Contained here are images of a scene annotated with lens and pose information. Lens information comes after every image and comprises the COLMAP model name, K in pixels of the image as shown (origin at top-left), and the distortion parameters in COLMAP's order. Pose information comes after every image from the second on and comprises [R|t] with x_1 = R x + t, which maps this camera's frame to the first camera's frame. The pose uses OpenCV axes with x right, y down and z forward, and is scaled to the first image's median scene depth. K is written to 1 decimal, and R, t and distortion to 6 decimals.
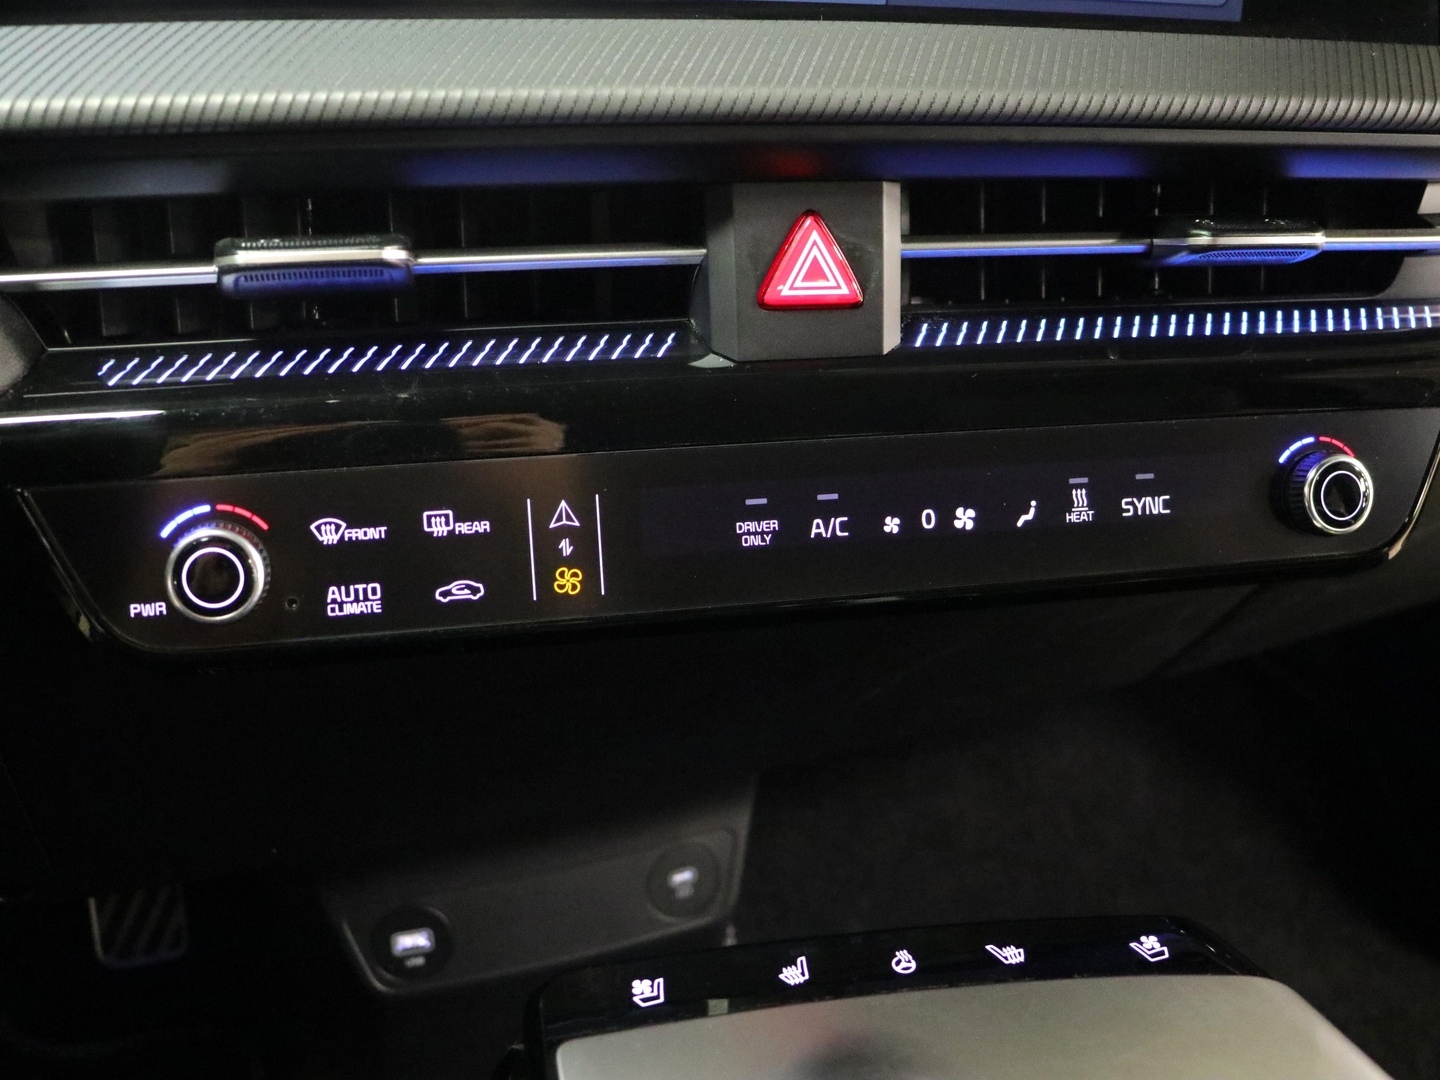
lens RADIAL K [[1449.2, 0, 720.0], [0, 1449.2, 540.0], [0, 0, 1]] dist [-0.155279, 0.191642]
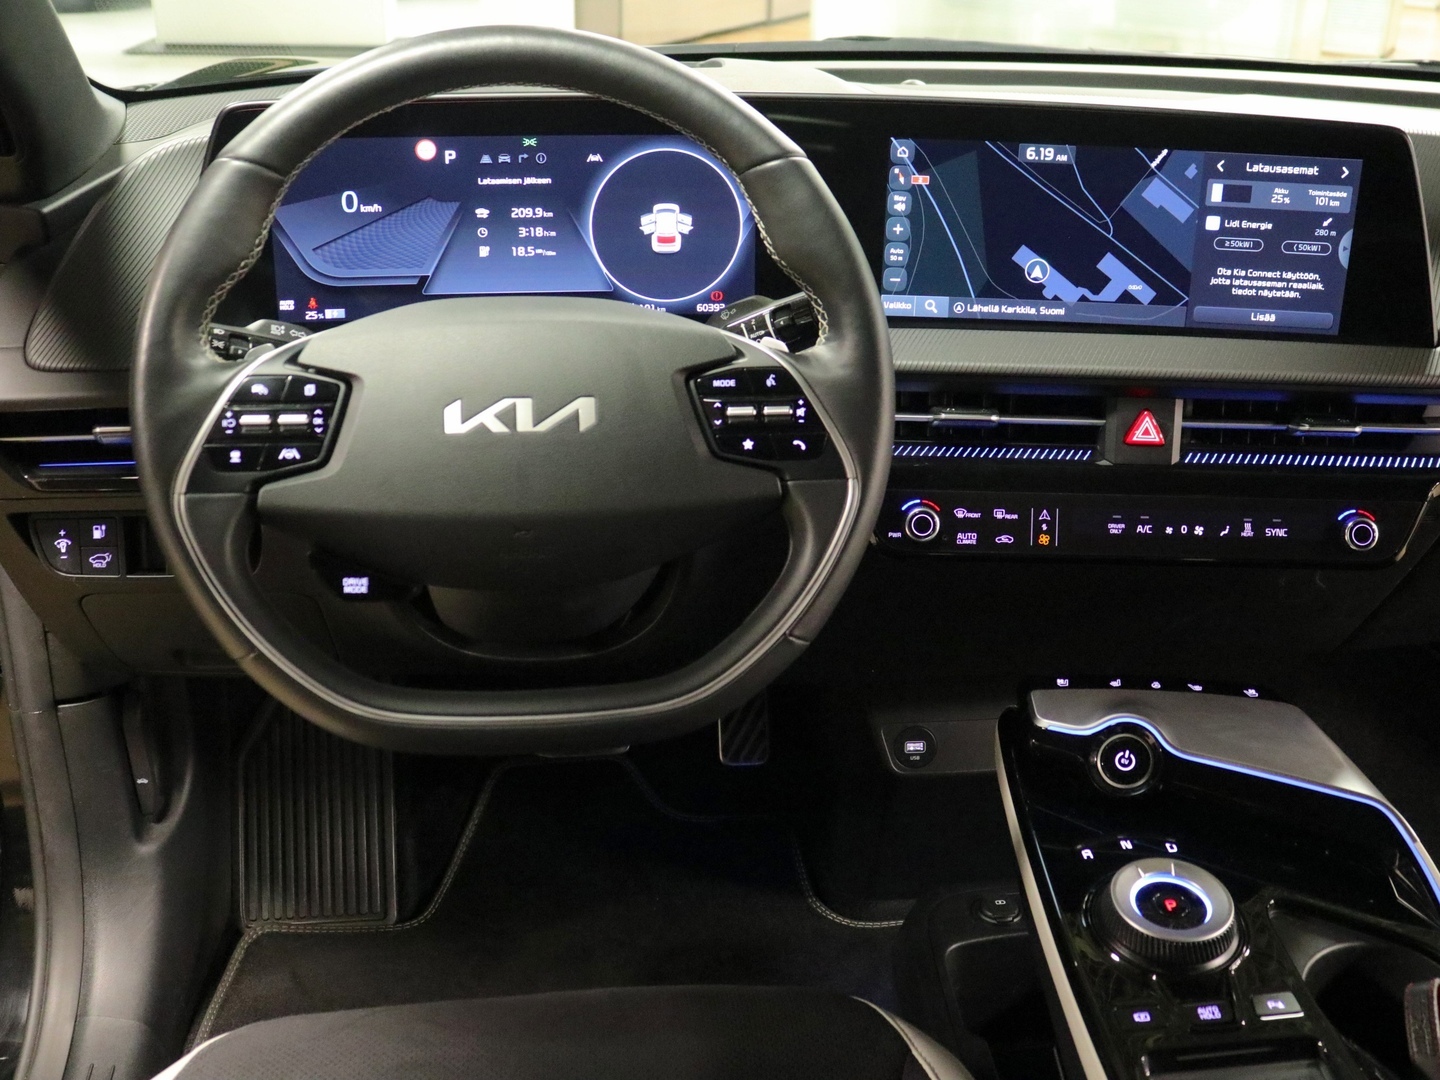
lens RADIAL K [[1449.2, 0, 720.0], [0, 1449.2, 540.0], [0, 0, 1]] dist [-0.155279, 0.191642]
pose [[0.964021, 0.084420, -0.252064, -0.010231], [-0.093938, 0.995240, -0.025947, 0.151893], [0.248673, 0.048691, 0.967363, -1.712553]]
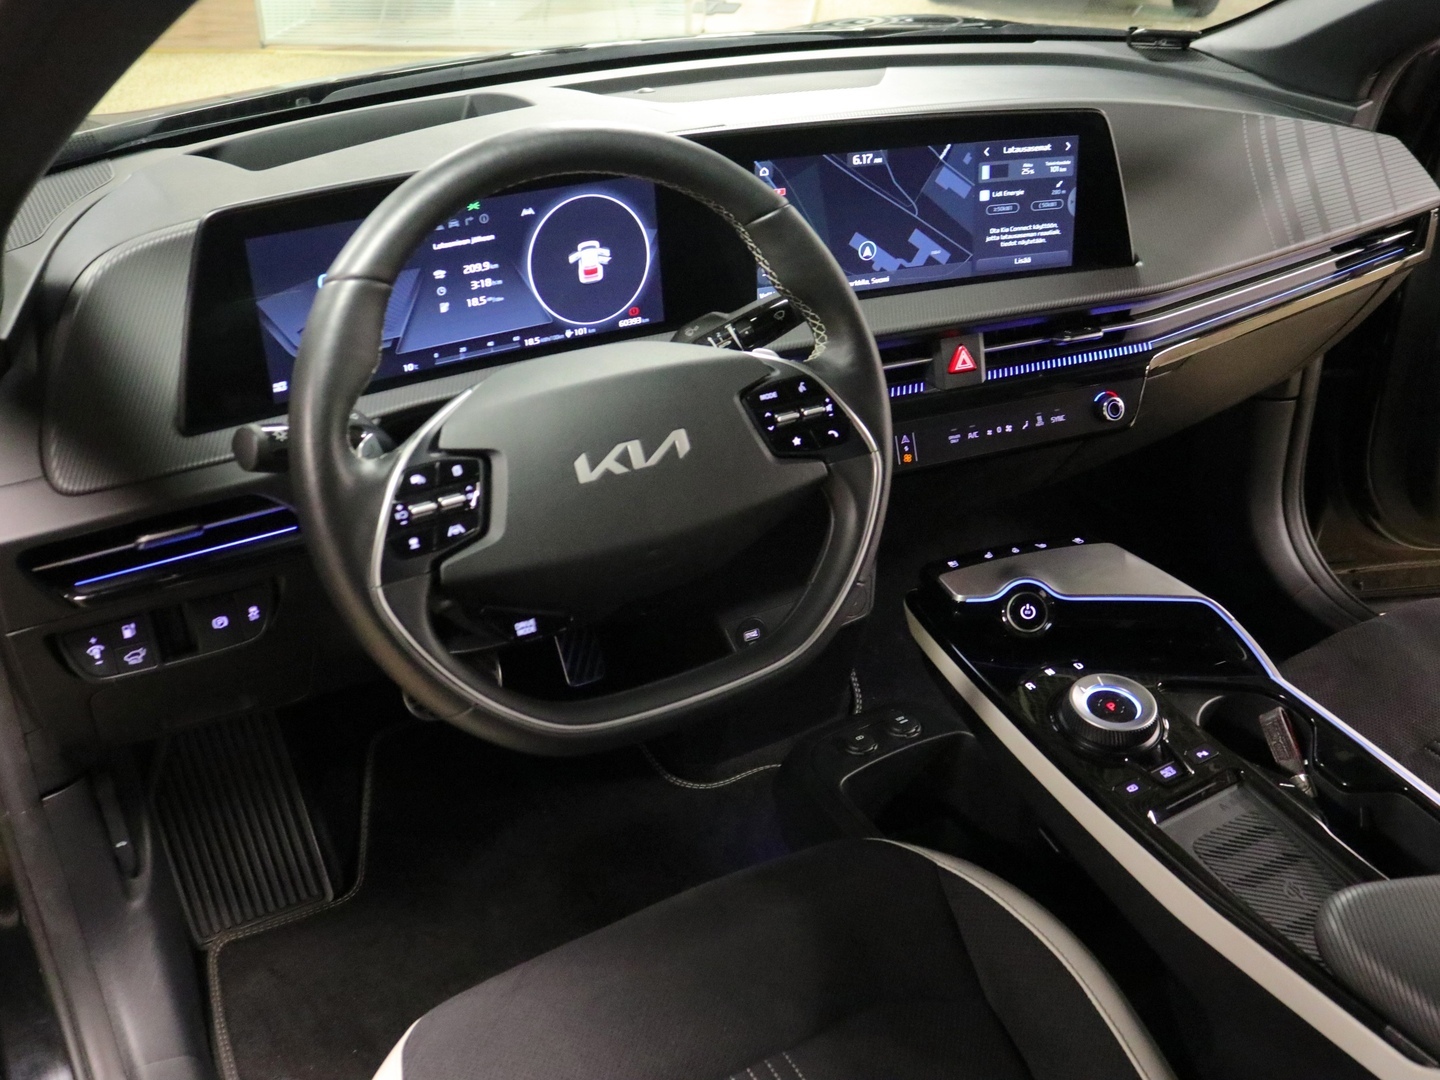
lens RADIAL K [[1288.6, 0, 673.7], [0, 1288.6, 538.4], [0, 0, 1]] dist [-0.196378, 0.272278]
pose [[0.989592, -0.118177, 0.082107, -0.912534], [0.113388, 0.991692, 0.060744, -0.030099], [-0.088604, -0.050802, 0.994771, -1.973938]]
